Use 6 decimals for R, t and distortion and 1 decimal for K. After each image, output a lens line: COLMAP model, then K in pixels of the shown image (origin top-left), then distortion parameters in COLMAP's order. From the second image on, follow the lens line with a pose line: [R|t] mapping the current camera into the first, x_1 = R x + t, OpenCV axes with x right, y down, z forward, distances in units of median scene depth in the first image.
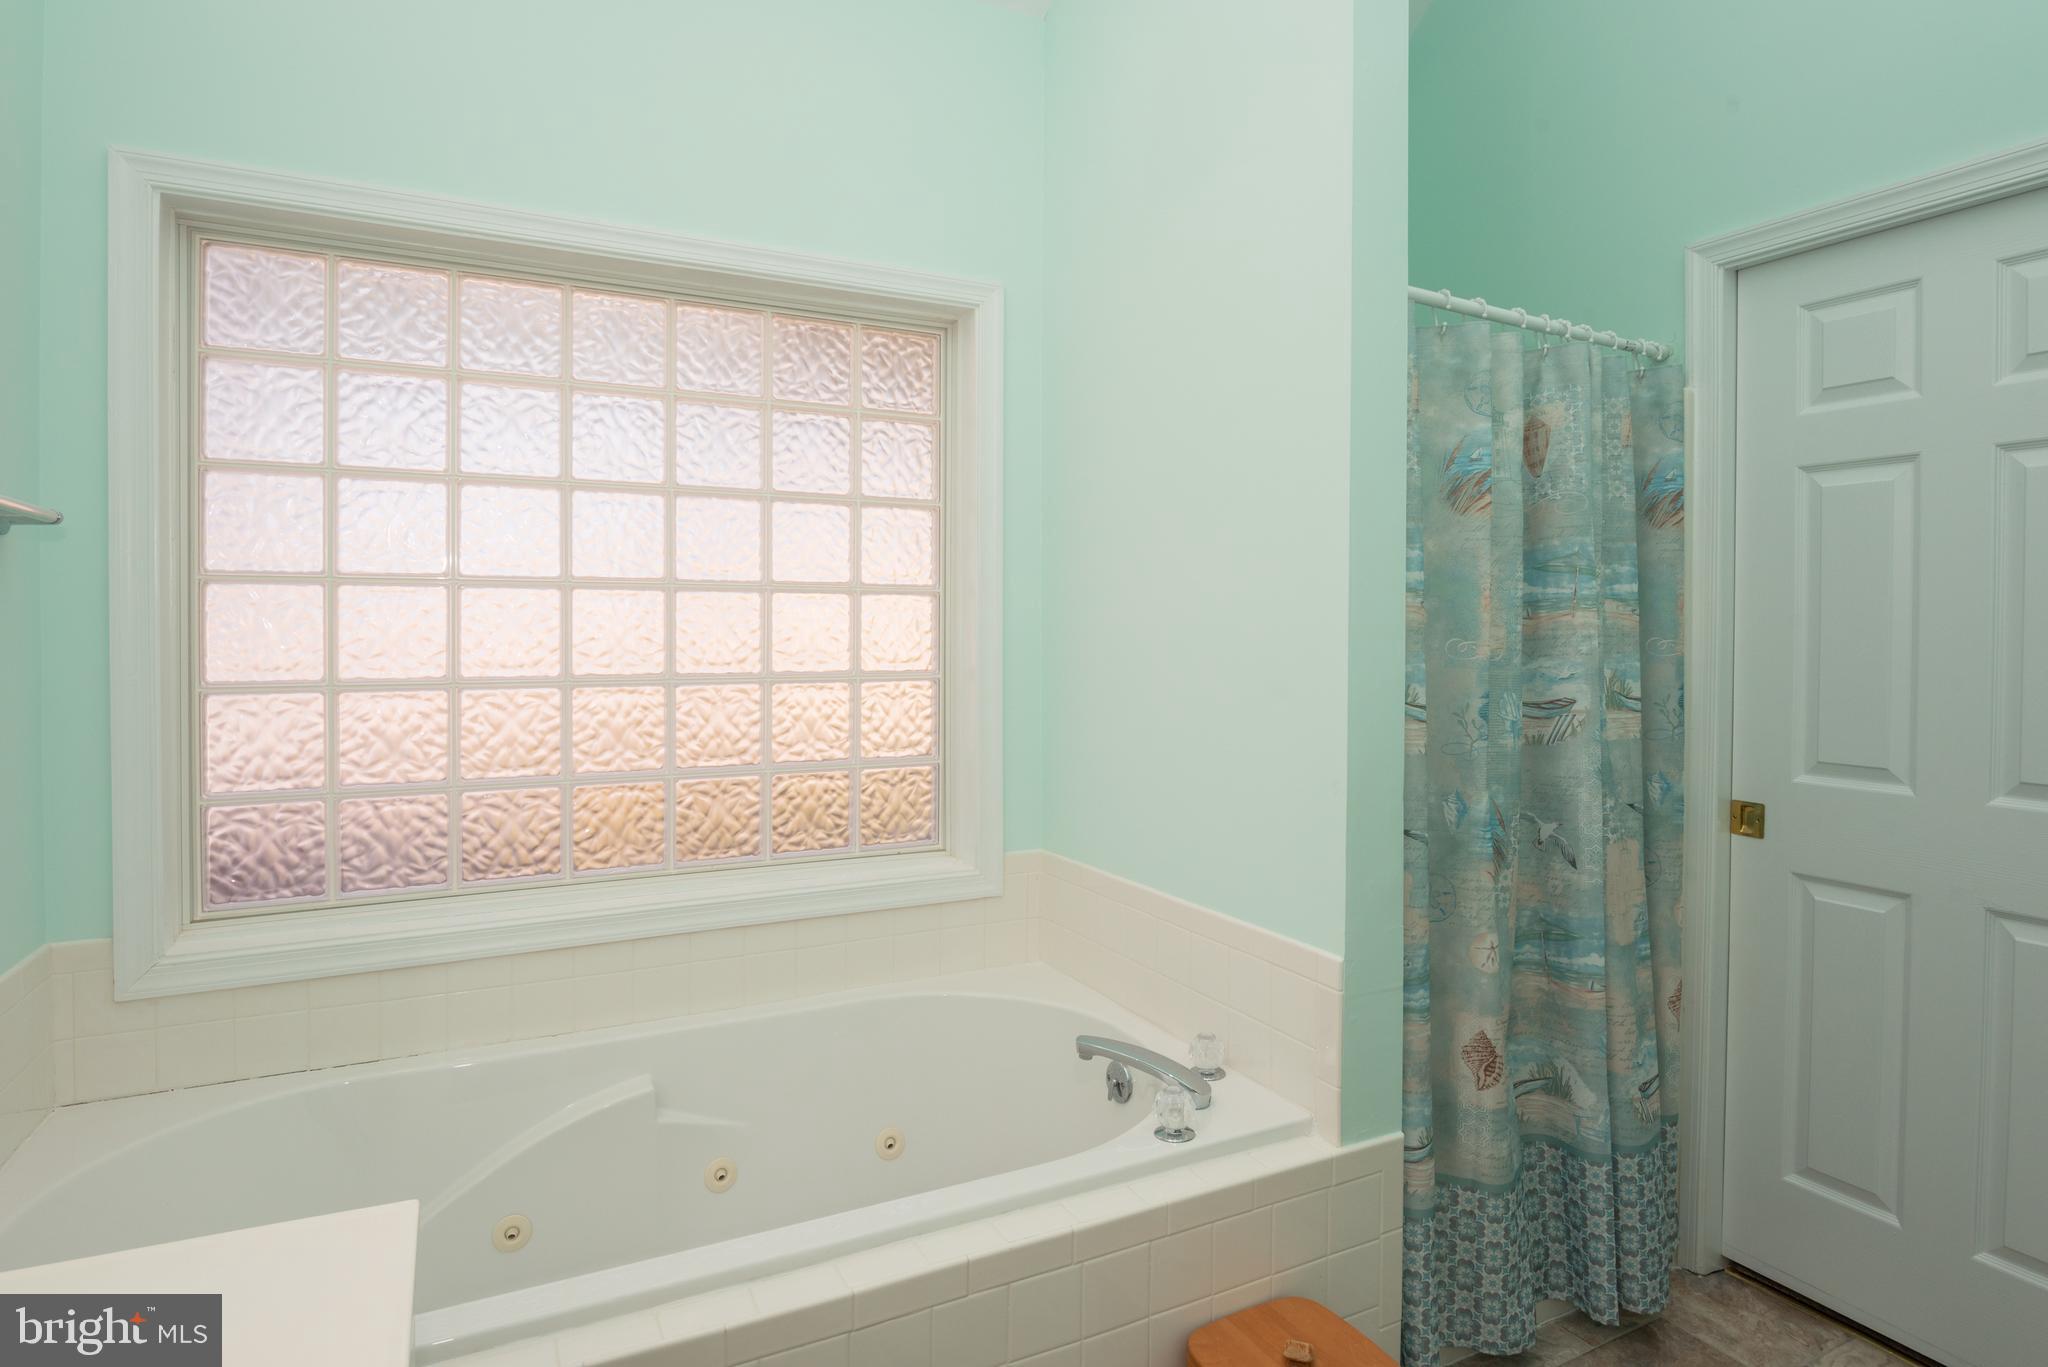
lens RADIAL K [[1294.6, 0, 1026.3], [0, 1294.6, 688.2], [0, 0, 1]] dist [0.000768, -0.001386]
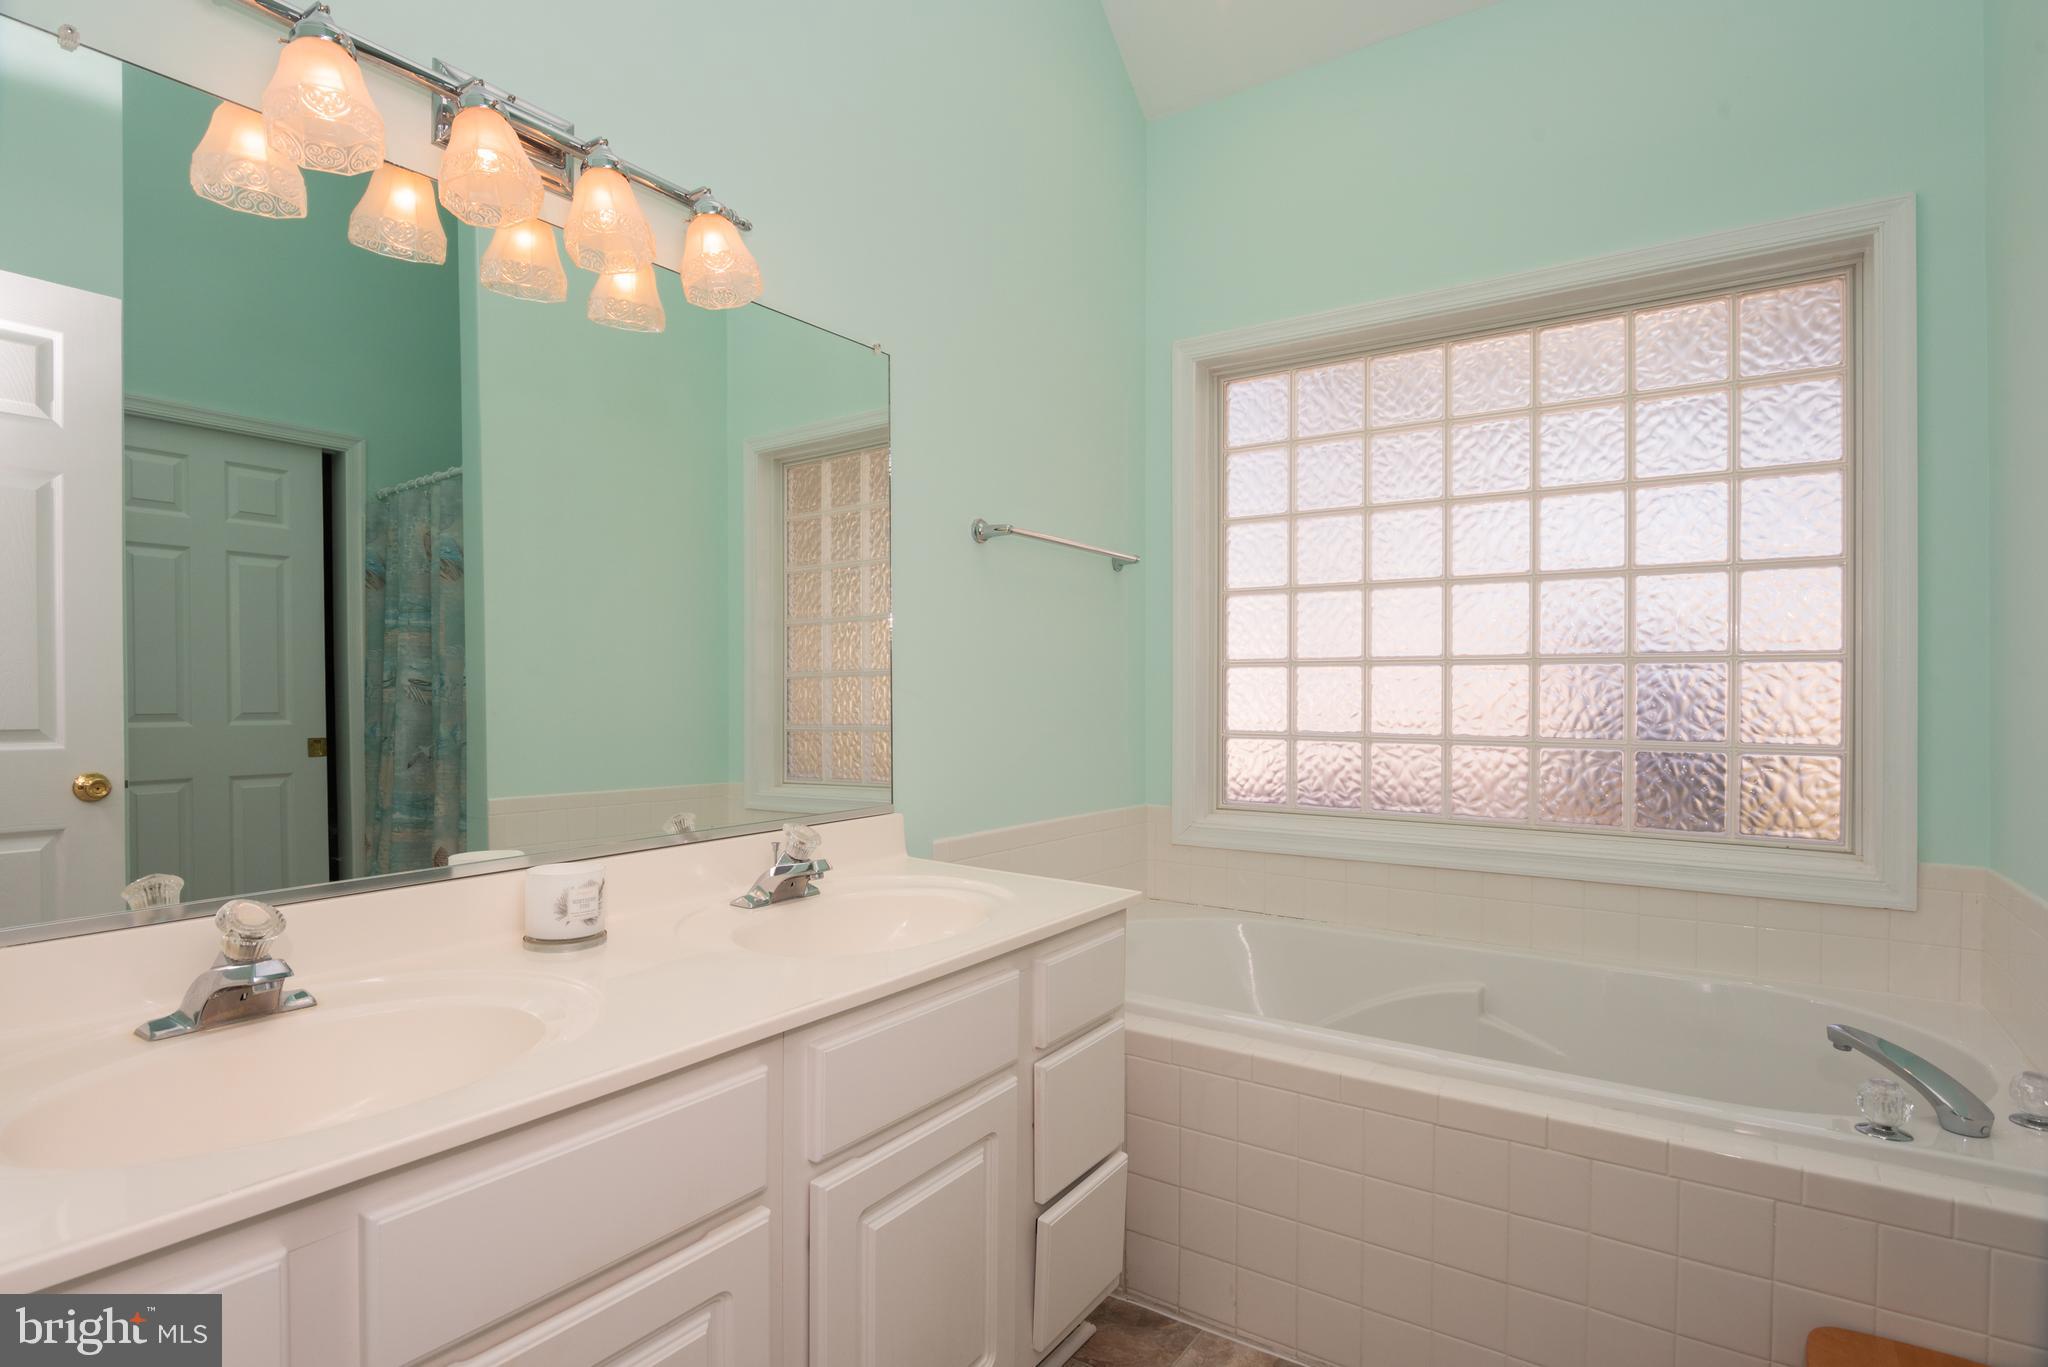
lens RADIAL K [[1024.4, 0, 1026.5], [0, 1024.4, 664.5], [0, 0, 1]] dist [-0.019547, -0.001227]
pose [[0.444658, 0.008515, -0.895660, 0.211148], [-0.002607, 0.999963, 0.008212, -0.004955], [0.895696, -0.001316, 0.444664, 0.123549]]
